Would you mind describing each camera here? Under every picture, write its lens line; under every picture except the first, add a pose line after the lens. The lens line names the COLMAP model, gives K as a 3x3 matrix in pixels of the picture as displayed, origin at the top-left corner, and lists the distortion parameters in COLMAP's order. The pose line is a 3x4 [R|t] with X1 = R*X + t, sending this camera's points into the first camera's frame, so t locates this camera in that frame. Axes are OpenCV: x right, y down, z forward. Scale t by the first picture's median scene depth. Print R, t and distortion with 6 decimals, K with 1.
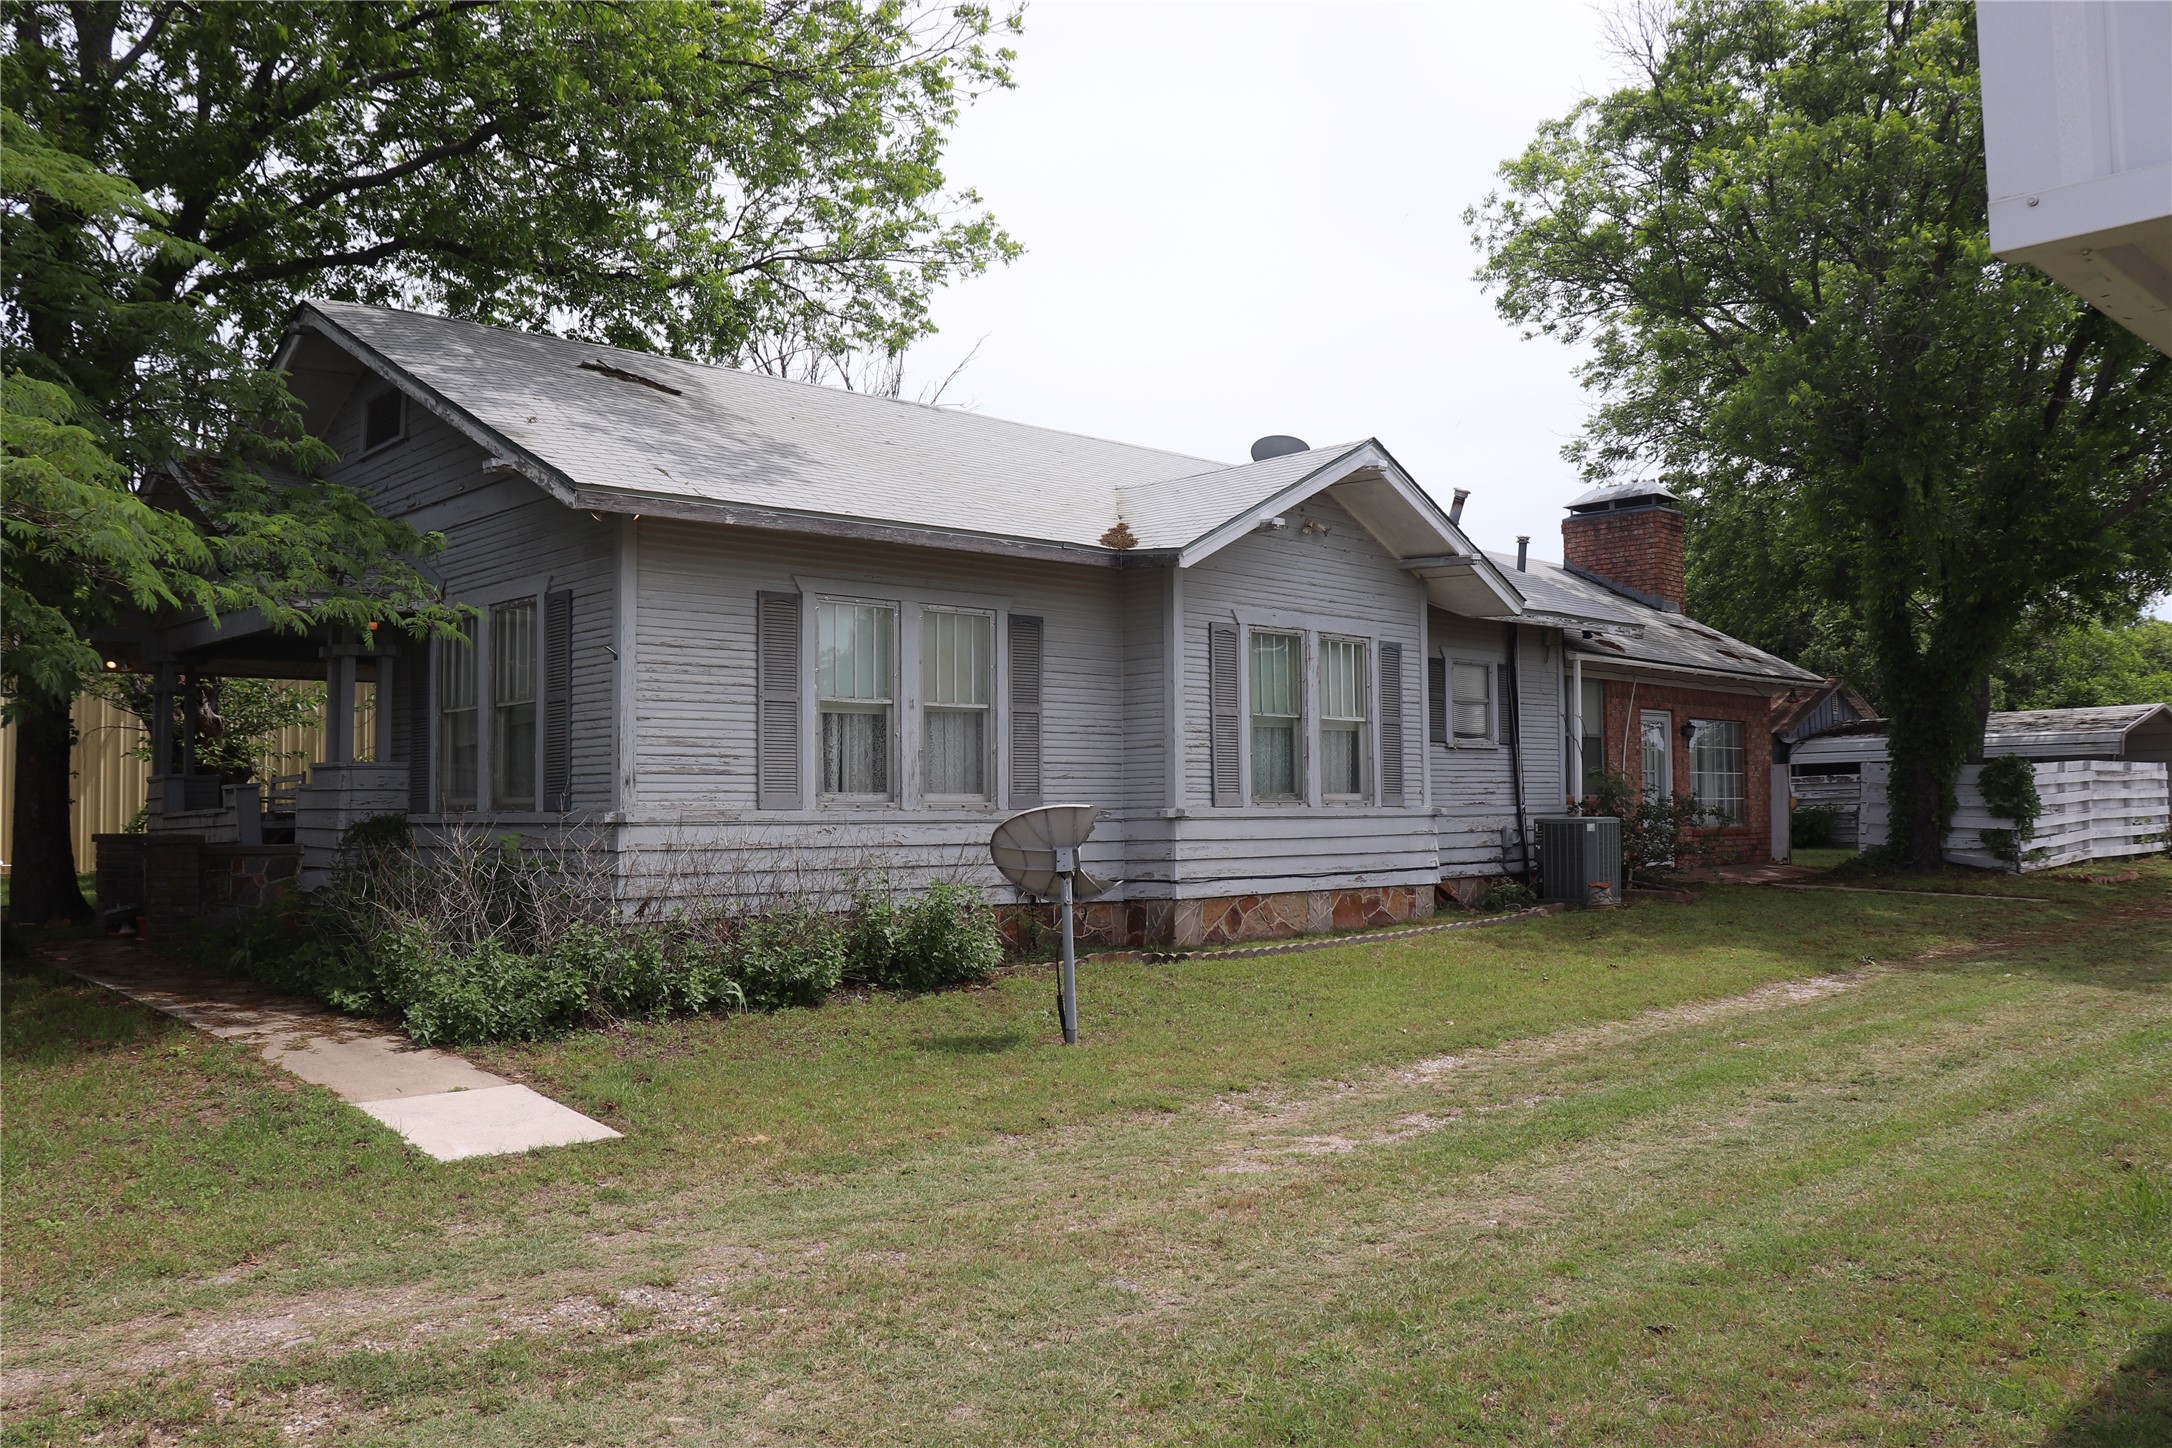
lens RADIAL K [[1795.7, 0, 1108.2], [0, 1795.7, 709.6], [0, 0, 1]] dist [-0.158416, 0.097367]
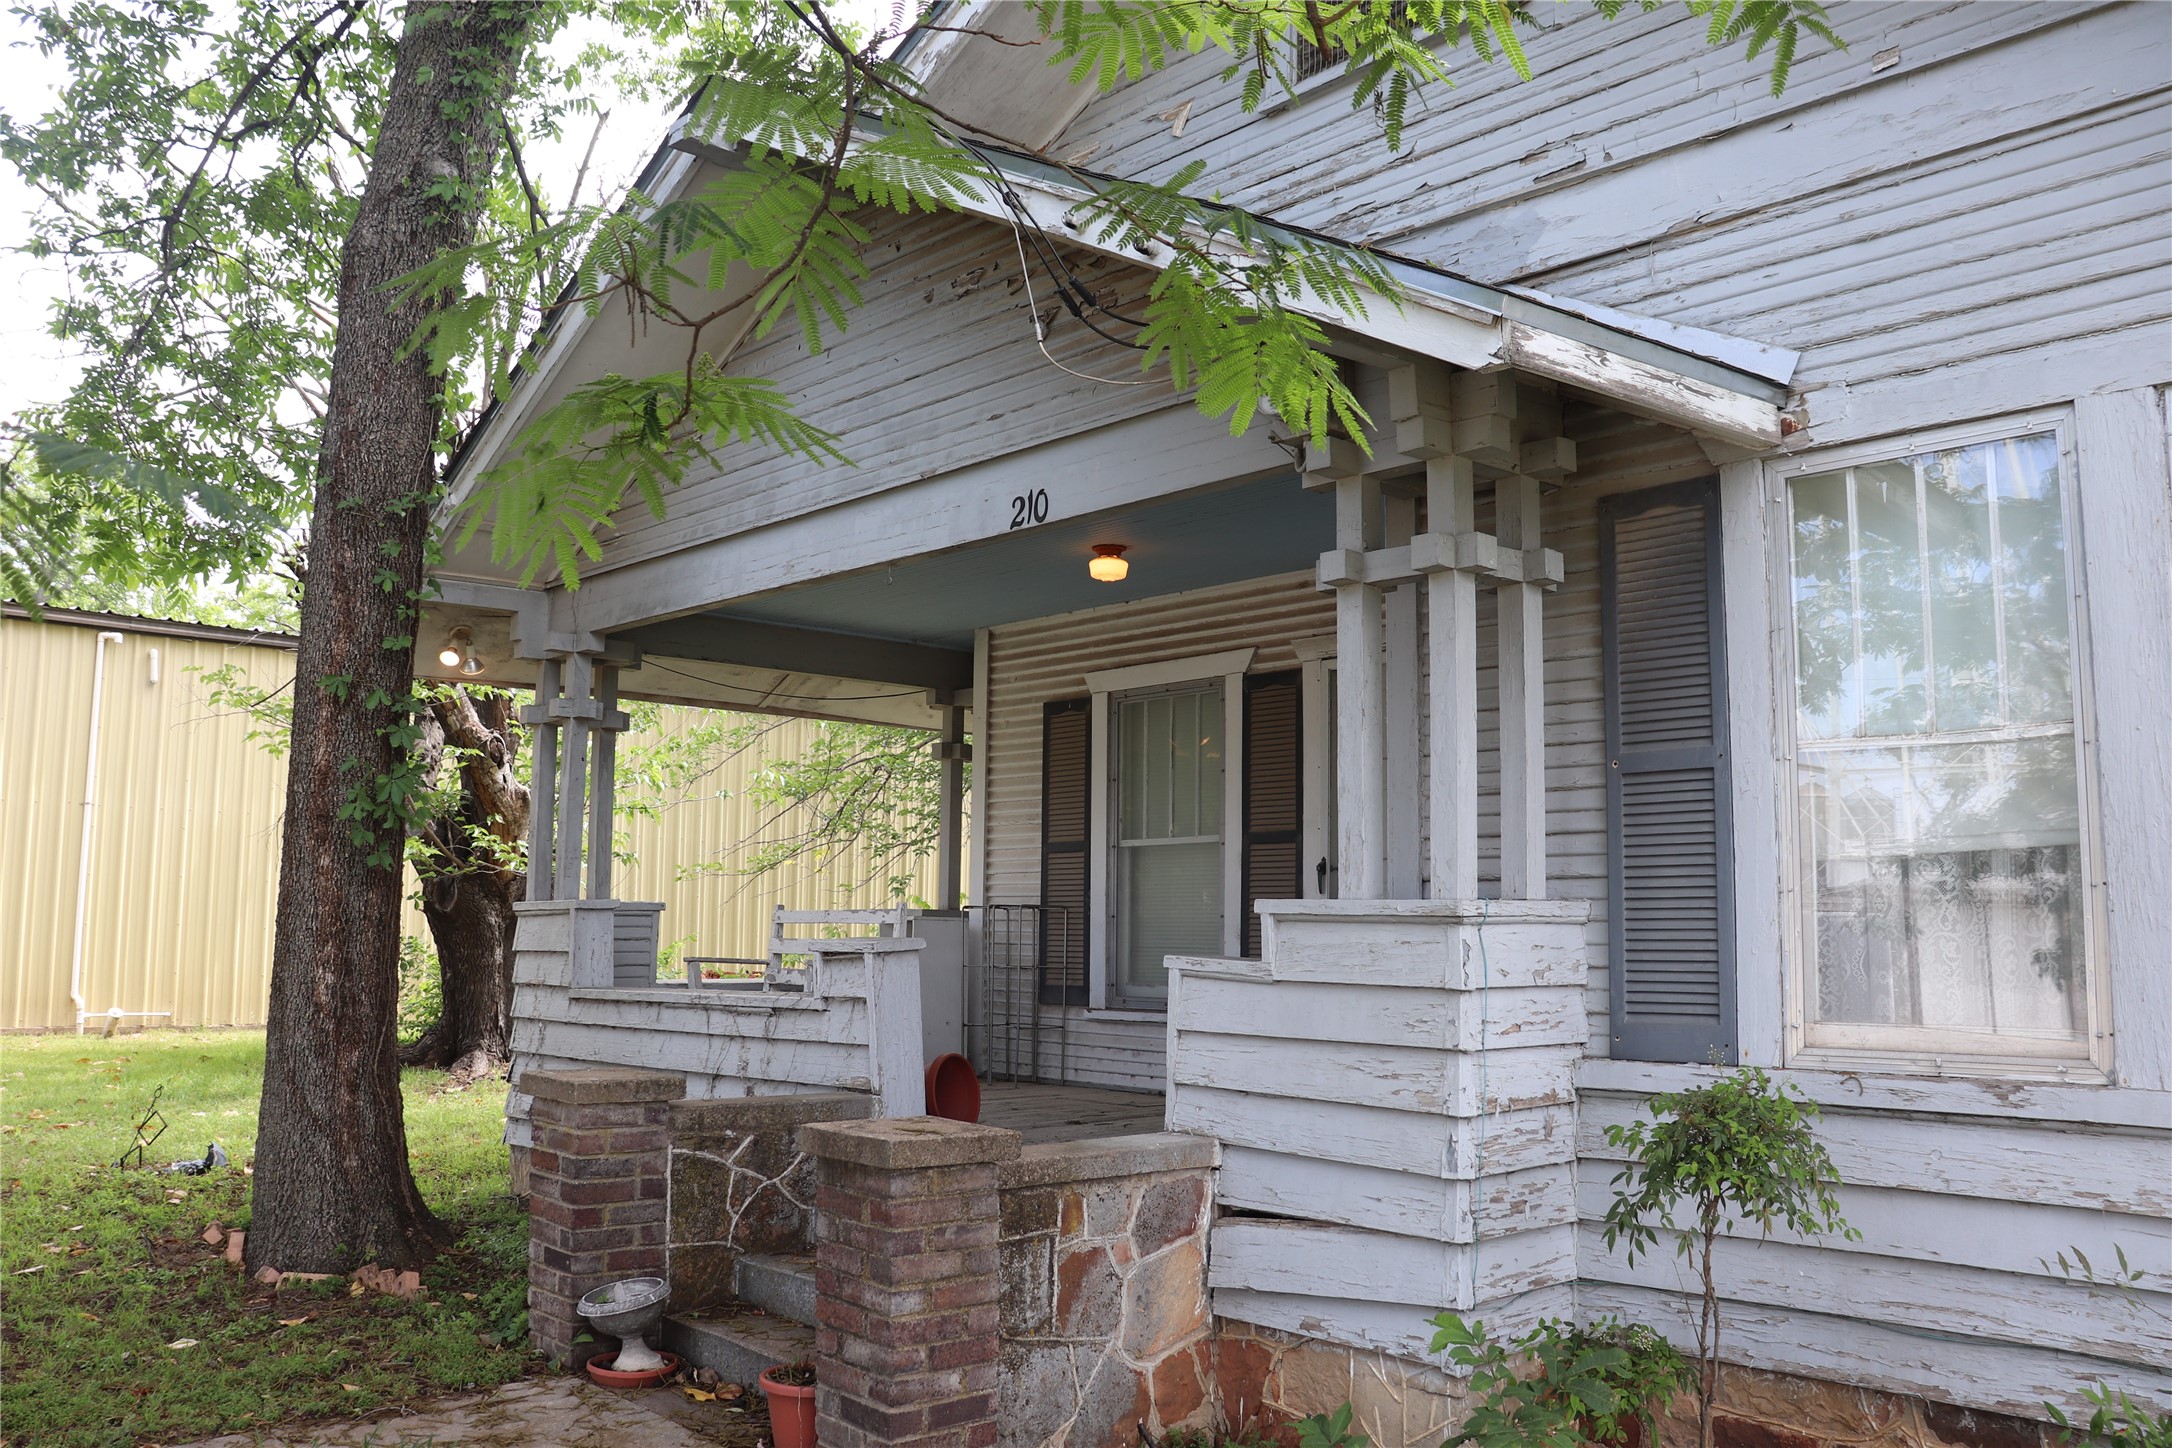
lens RADIAL K [[1795.7, 0, 1085.6], [0, 1795.7, 720.3], [0, 0, 1]] dist [-0.158416, 0.097367]
pose [[0.999438, 0.024359, -0.023029, -0.480863], [-0.025705, 0.997862, -0.060090, 0.018012], [0.021516, 0.060648, 0.997927, 0.650271]]
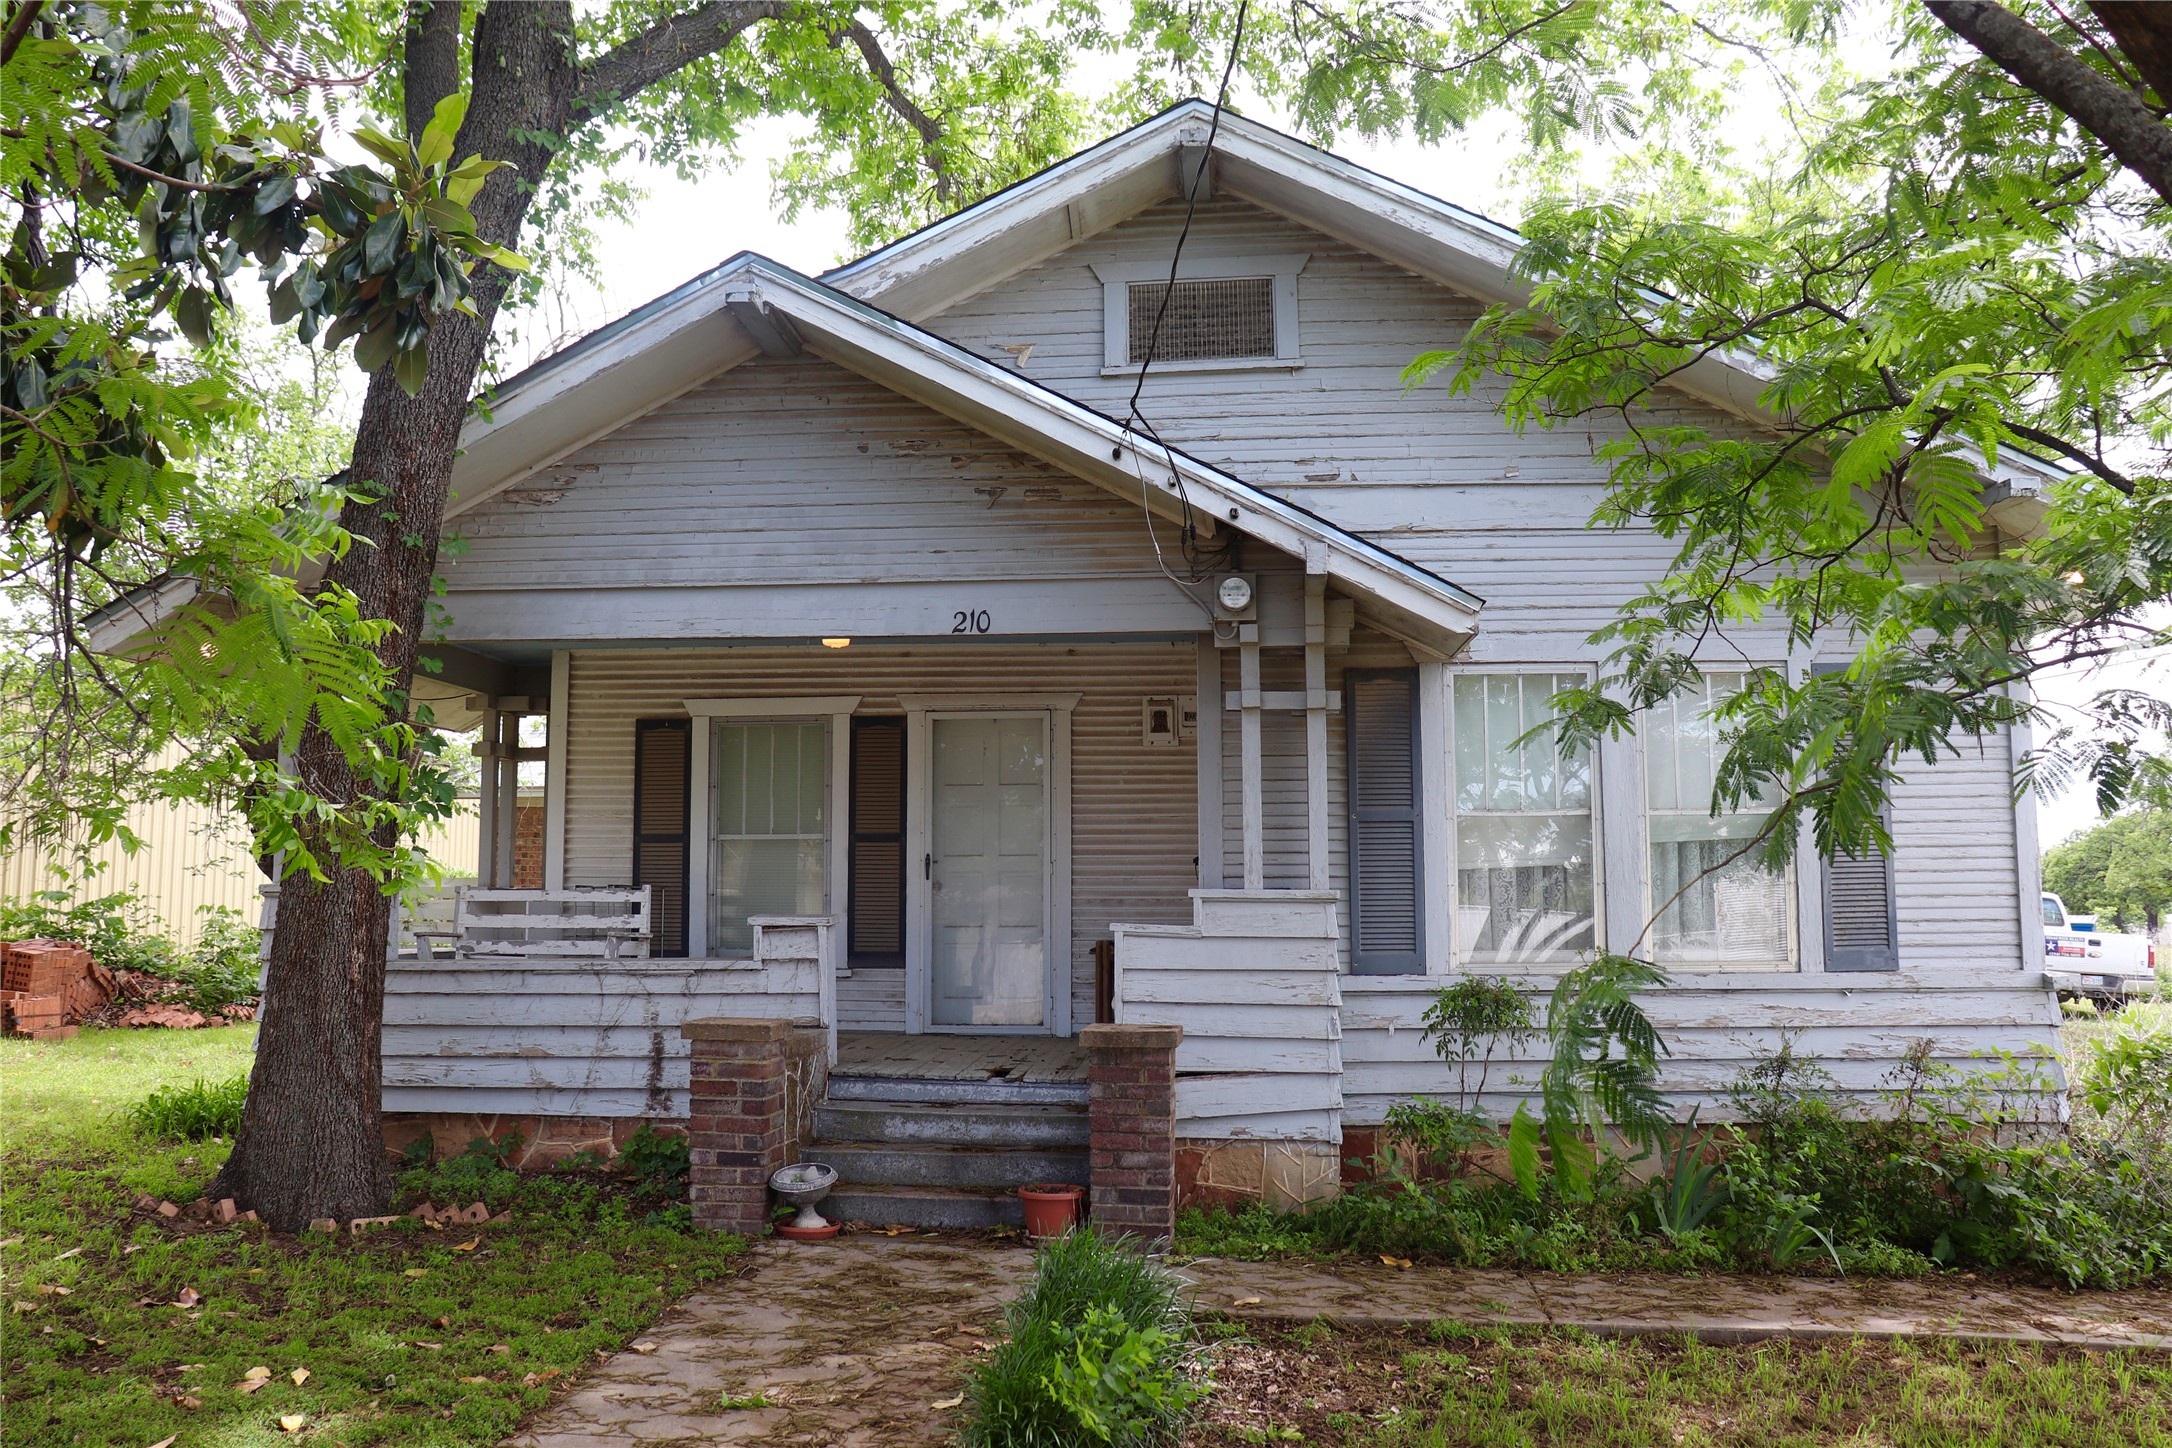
lens RADIAL K [[1795.7, 0, 1082.1], [0, 1795.7, 722.7], [0, 0, 1]] dist [-0.158416, 0.097367]
pose [[0.752064, 0.083726, 0.653750, -0.864733], [-0.050545, 0.996304, -0.069450, 0.019106], [-0.657149, 0.019187, 0.753517, 0.579089]]
